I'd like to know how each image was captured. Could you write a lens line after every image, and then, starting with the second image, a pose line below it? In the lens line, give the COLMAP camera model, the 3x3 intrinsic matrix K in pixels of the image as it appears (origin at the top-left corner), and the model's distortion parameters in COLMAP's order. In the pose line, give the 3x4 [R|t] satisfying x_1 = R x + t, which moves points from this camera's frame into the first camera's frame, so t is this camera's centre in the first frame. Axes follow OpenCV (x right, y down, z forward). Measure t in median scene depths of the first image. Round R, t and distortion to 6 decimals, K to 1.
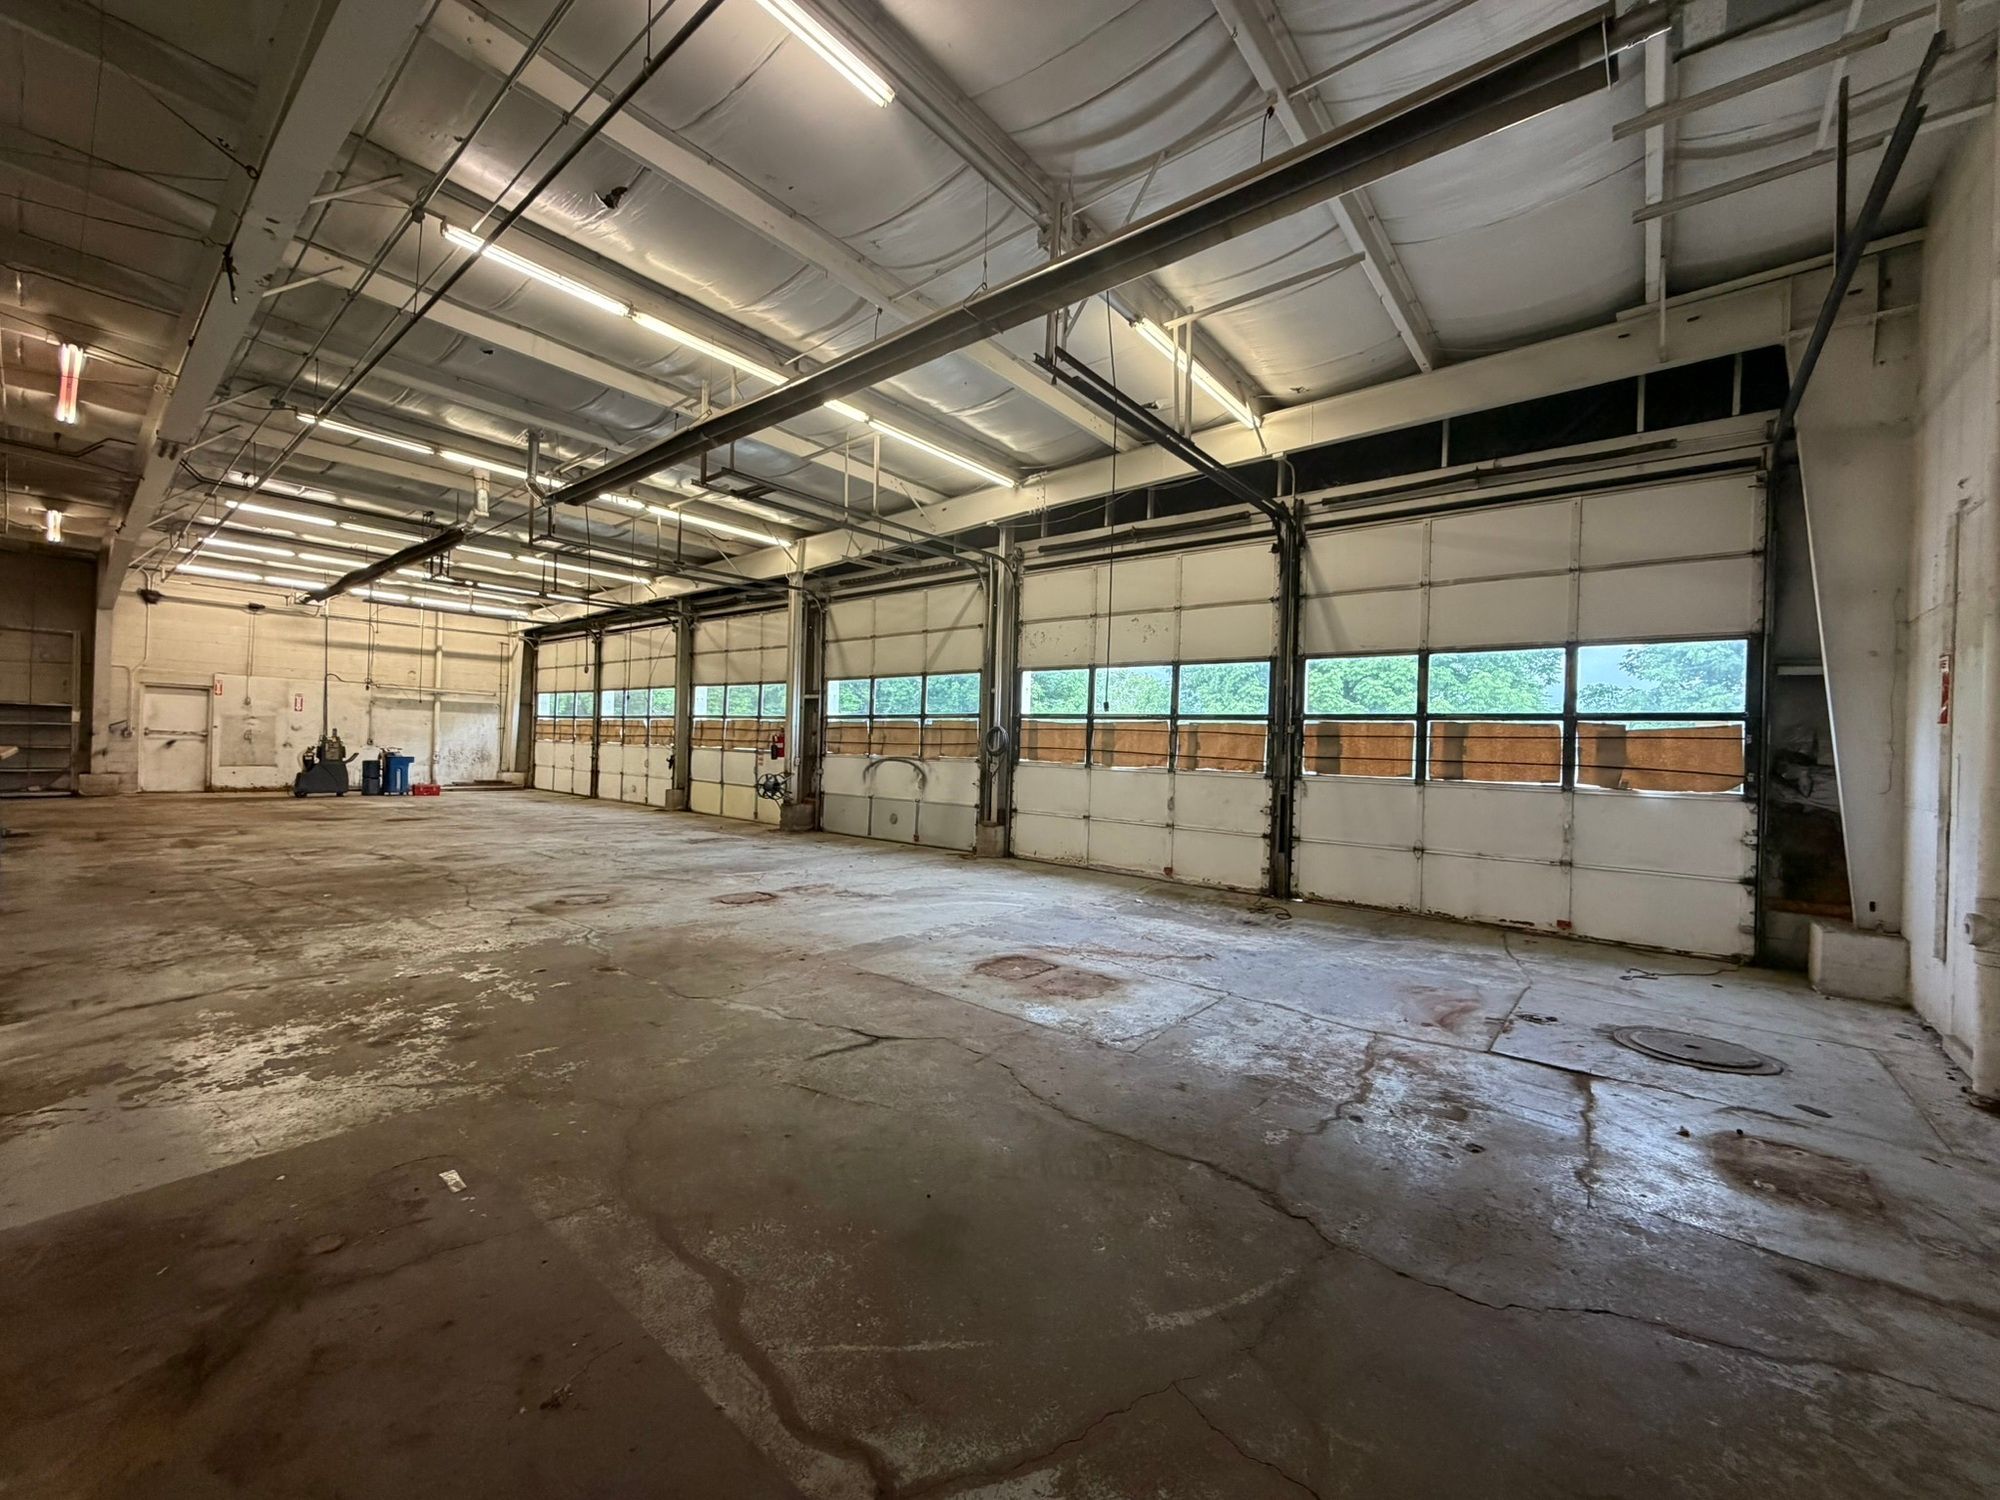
lens RADIAL K [[793.5, 0, 999.6], [0, 793.5, 750.1], [0, 0, 1]] dist [-0.000372, -0.000130]
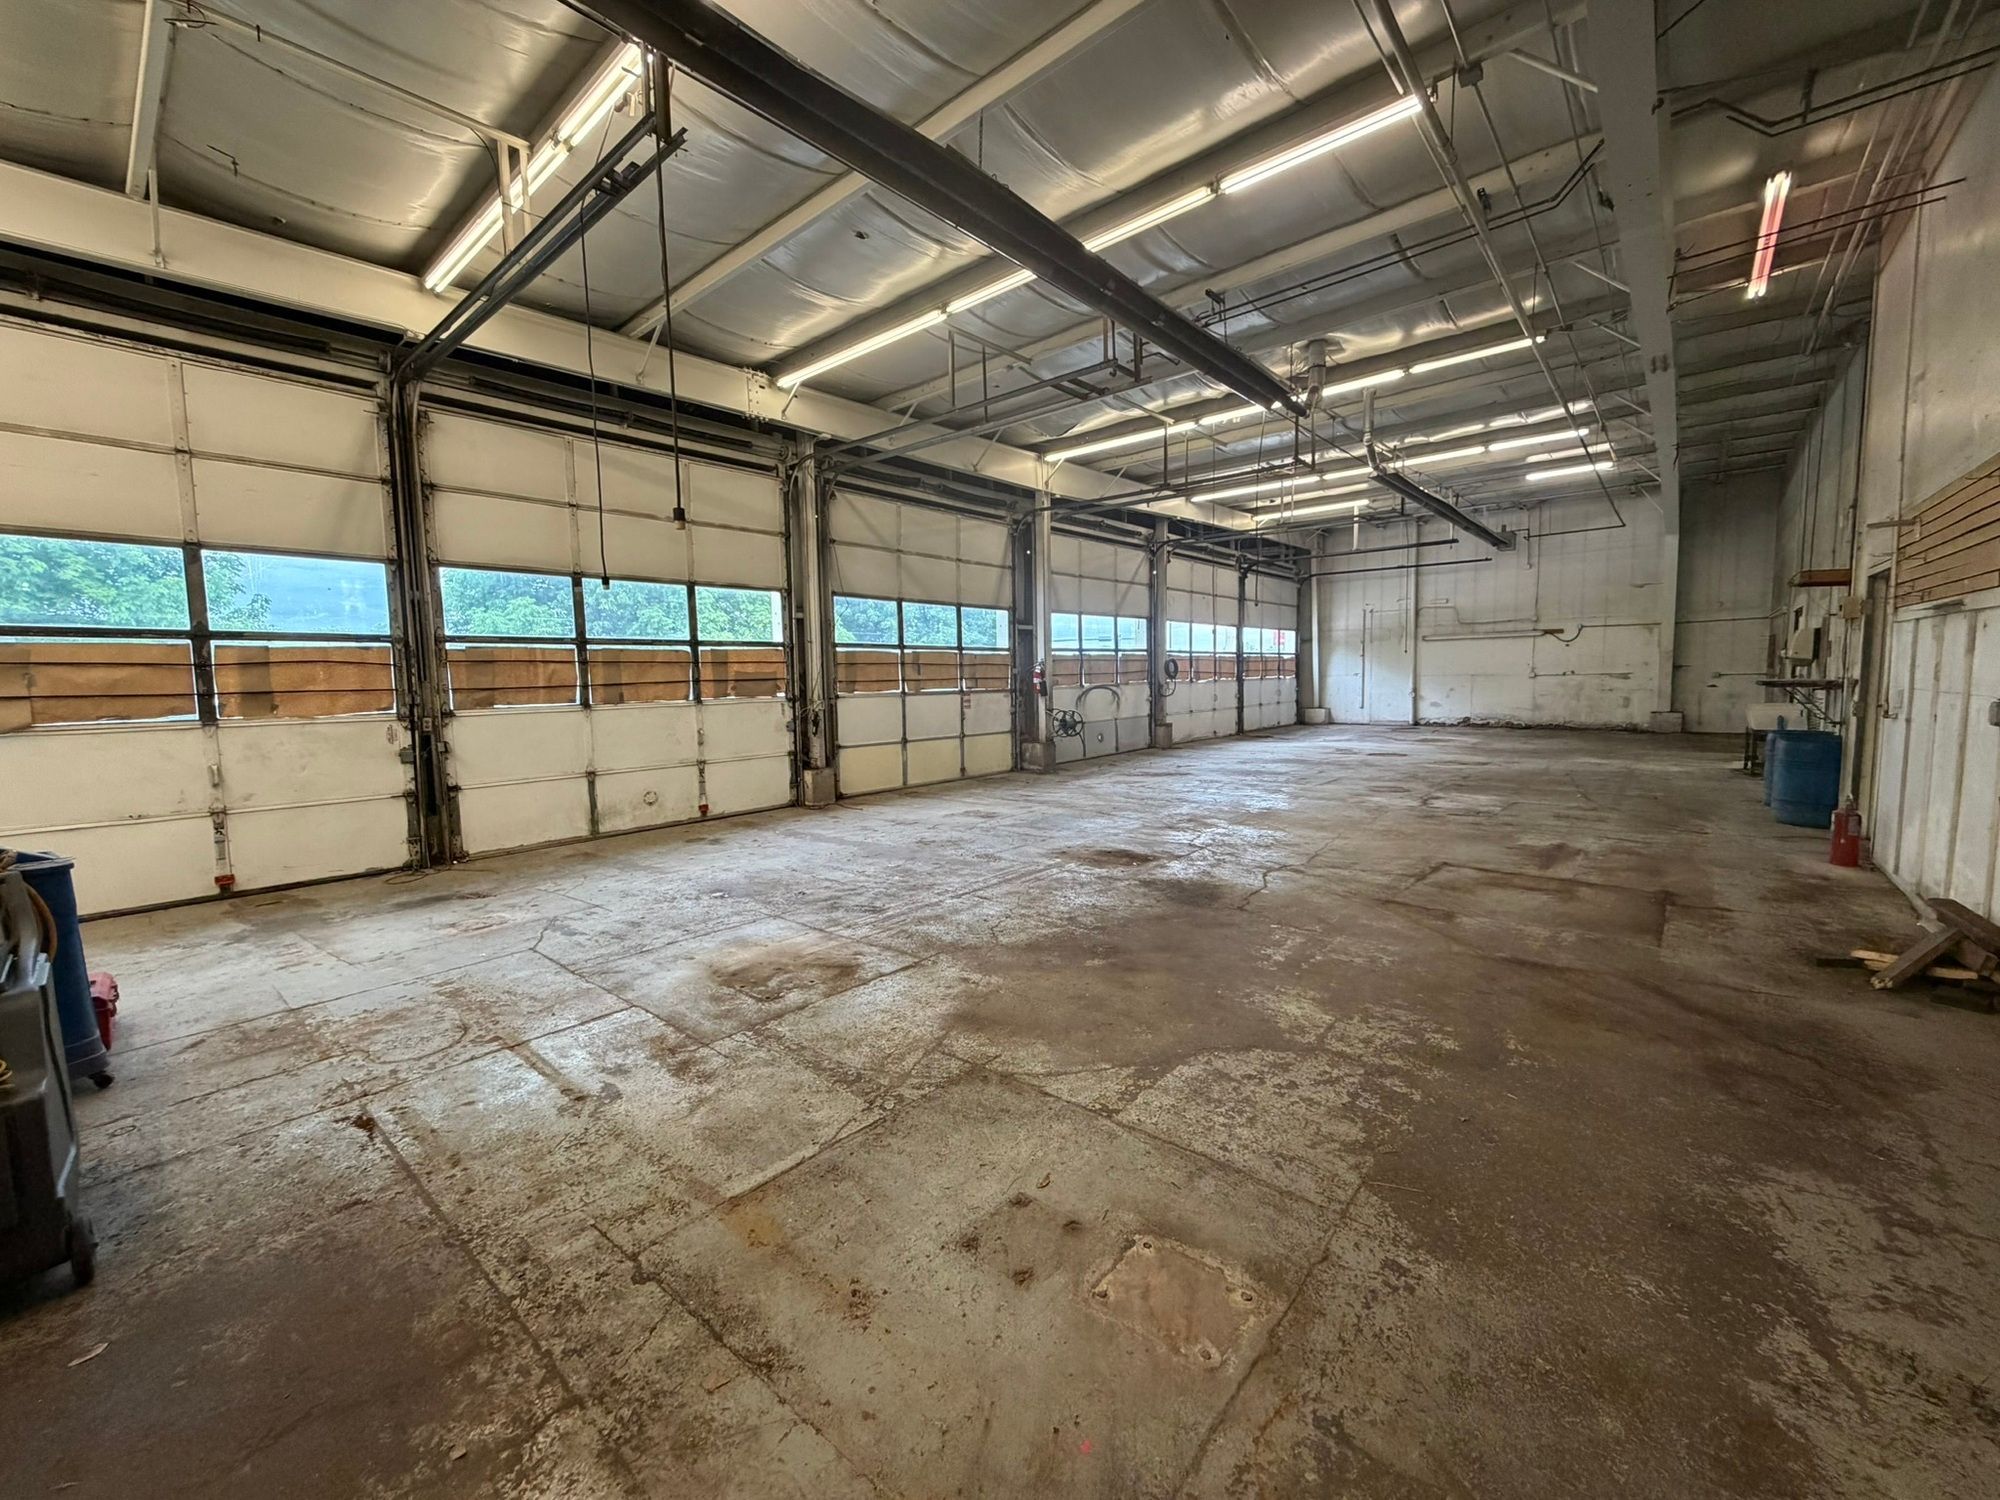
lens RADIAL K [[794.6, 0, 1085.1], [0, 794.6, 744.9], [0, 0, 1]] dist [0.000156, 0.000047]
pose [[-0.043657, -0.118083, 0.992044, -3.048083], [0.024344, 0.992570, 0.119217, -0.102533], [-0.998750, 0.029354, -0.040458, 2.510578]]
